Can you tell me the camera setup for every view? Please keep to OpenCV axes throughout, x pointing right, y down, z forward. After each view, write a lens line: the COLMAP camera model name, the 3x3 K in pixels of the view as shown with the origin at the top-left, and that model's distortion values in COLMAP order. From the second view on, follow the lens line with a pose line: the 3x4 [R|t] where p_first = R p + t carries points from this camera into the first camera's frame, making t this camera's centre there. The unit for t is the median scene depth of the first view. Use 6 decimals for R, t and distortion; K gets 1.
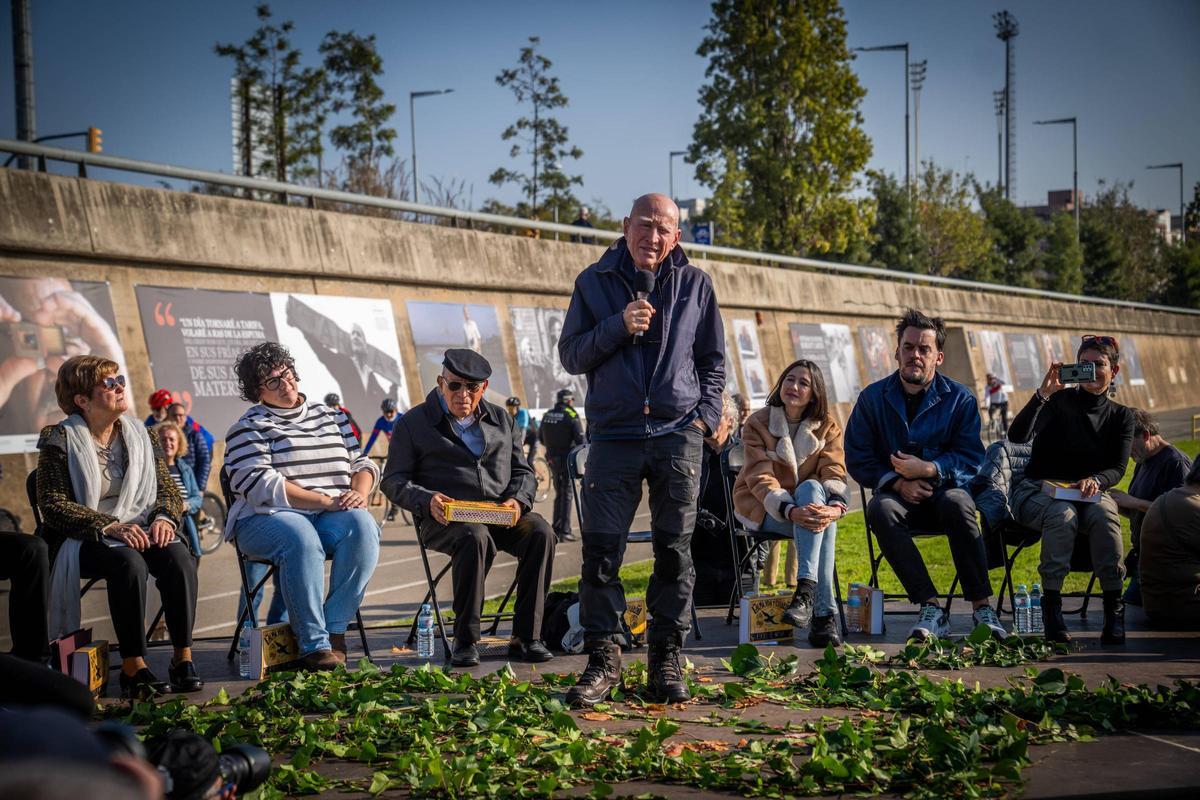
lens RADIAL K [[969.2, 0, 600.0], [0, 969.2, 400.0], [0, 0, 1]] dist [-0.098142, 0.135432]
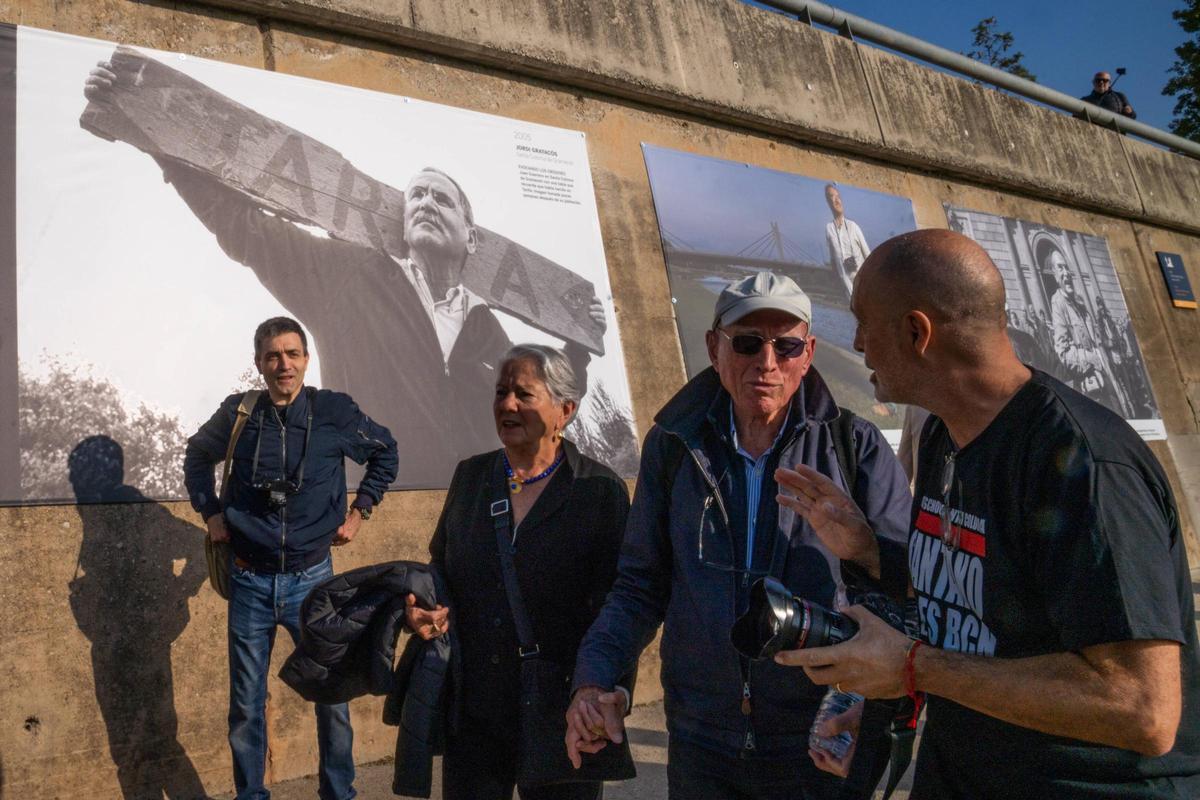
lens RADIAL K [[812.3, 0, 600.0], [0, 812.3, 400.0], [0, 0, 1]] dist [-0.124120, 0.085586]
pose [[0.854038, -0.035144, -0.519022, -0.055289], [0.012009, 0.998781, -0.047868, 0.018408], [0.520072, 0.034648, 0.853419, 0.788355]]
